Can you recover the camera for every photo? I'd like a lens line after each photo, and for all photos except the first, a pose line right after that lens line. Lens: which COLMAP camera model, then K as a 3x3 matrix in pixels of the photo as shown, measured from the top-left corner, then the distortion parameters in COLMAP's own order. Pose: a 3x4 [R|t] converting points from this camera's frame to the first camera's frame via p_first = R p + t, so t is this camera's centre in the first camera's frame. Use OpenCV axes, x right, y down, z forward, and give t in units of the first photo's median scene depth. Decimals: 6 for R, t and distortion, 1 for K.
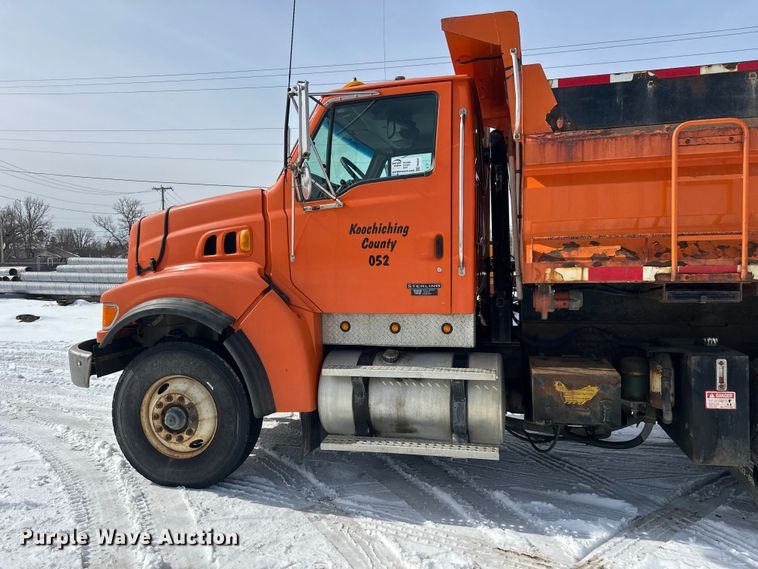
lens RADIAL K [[528.9, 0, 372.5], [0, 528.9, 289.7], [0, 0, 1]] dist [0.107287, -0.127562]
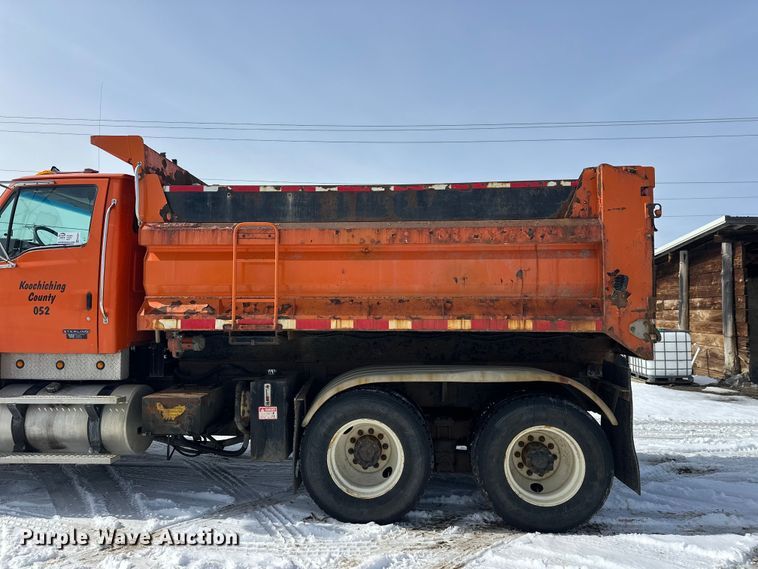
lens RADIAL K [[520.4, 0, 376.6], [0, 520.4, 292.2], [0, 0, 1]] dist [0.126963, -0.165137]
pose [[0.984463, 0.027569, 0.173412, 0.540804], [-0.012436, 0.996065, -0.087752, 0.002360], [-0.175149, 0.084233, 0.980932, -0.365031]]
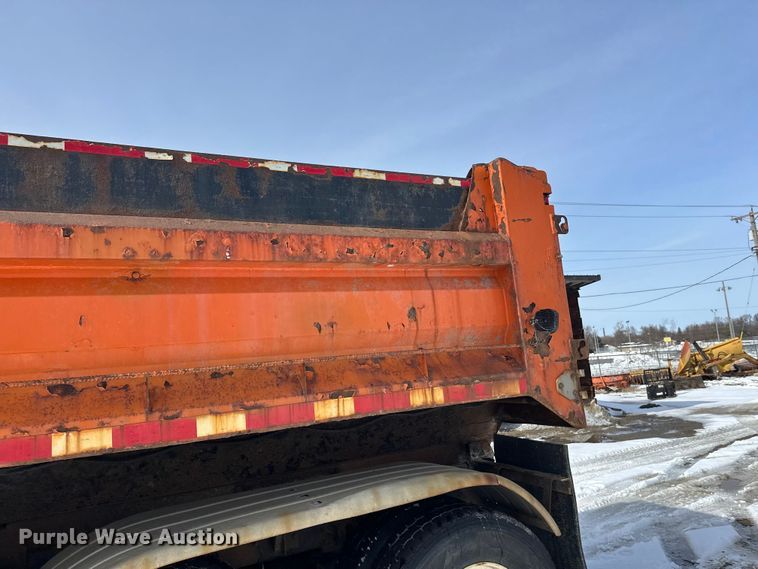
lens RADIAL K [[520.4, 0, 376.6], [0, 520.4, 292.2], [0, 0, 1]] dist [0.126963, -0.165137]
pose [[0.767012, 0.044463, 0.640091, 0.551179], [0.105037, 0.975437, -0.193621, -0.036570], [-0.632977, 0.215743, 0.743502, 0.177646]]
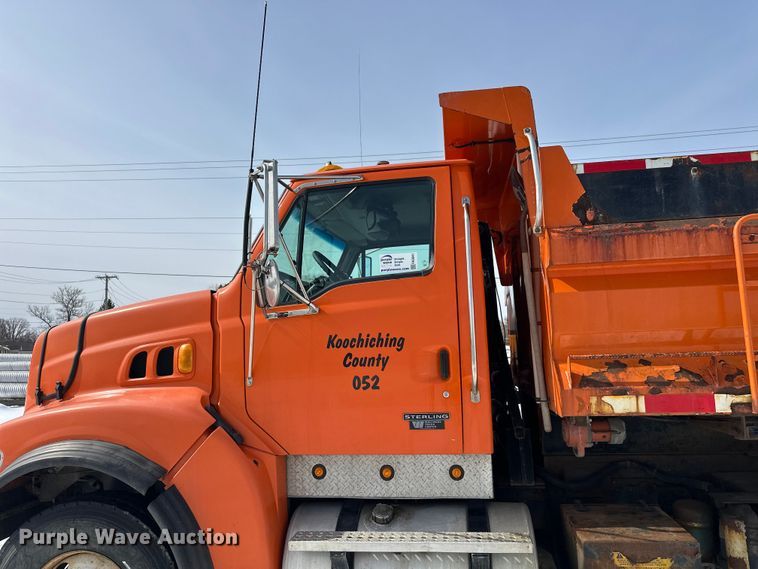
lens RADIAL K [[526.8, 0, 379.0], [0, 526.8, 284.5], [0, 0, 1]] dist [0.079344, -0.084972]
pose [[0.994813, -0.003223, 0.101665, -0.043233], [0.020401, 0.985510, -0.168384, -0.062346], [-0.099650, 0.169585, 0.980465, 0.212211]]
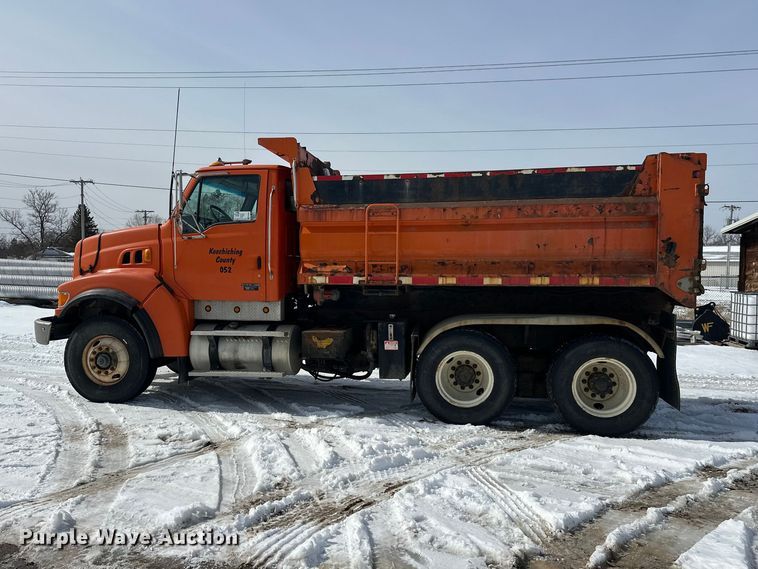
lens RADIAL K [[623.5, 0, 355.2], [0, 623.5, 309.6], [0, 0, 1]] dist [0.161243, -0.286442]
pose [[0.999002, 0.021606, 0.039100, 0.336581], [-0.021963, 0.999721, 0.008721, 0.045610], [-0.038900, -0.009571, 0.999197, -1.010285]]
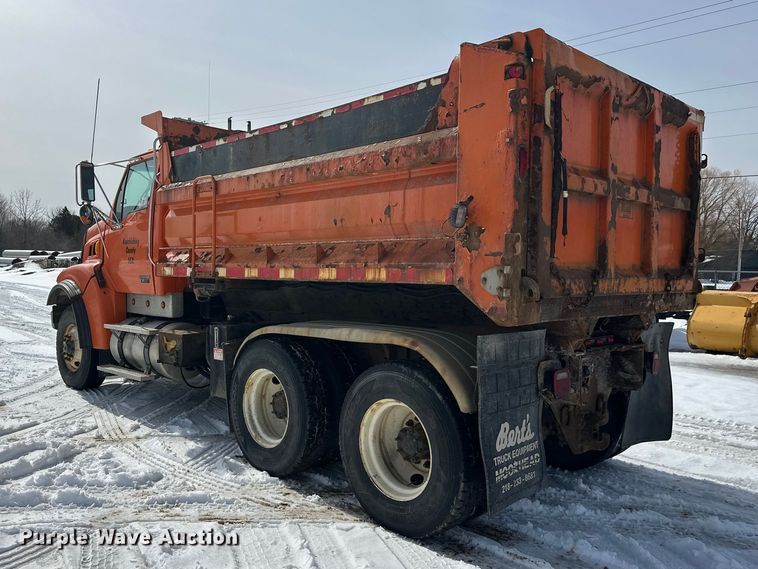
lens RADIAL K [[620.7, 0, 357.5], [0, 620.7, 295.1], [0, 0, 1]] dist [0.178067, -0.265868]
pose [[0.835505, 0.048380, -0.547348, 1.567288], [-0.052130, 0.998602, 0.008692, -0.002126], [0.547004, 0.021271, 0.836860, -0.235697]]
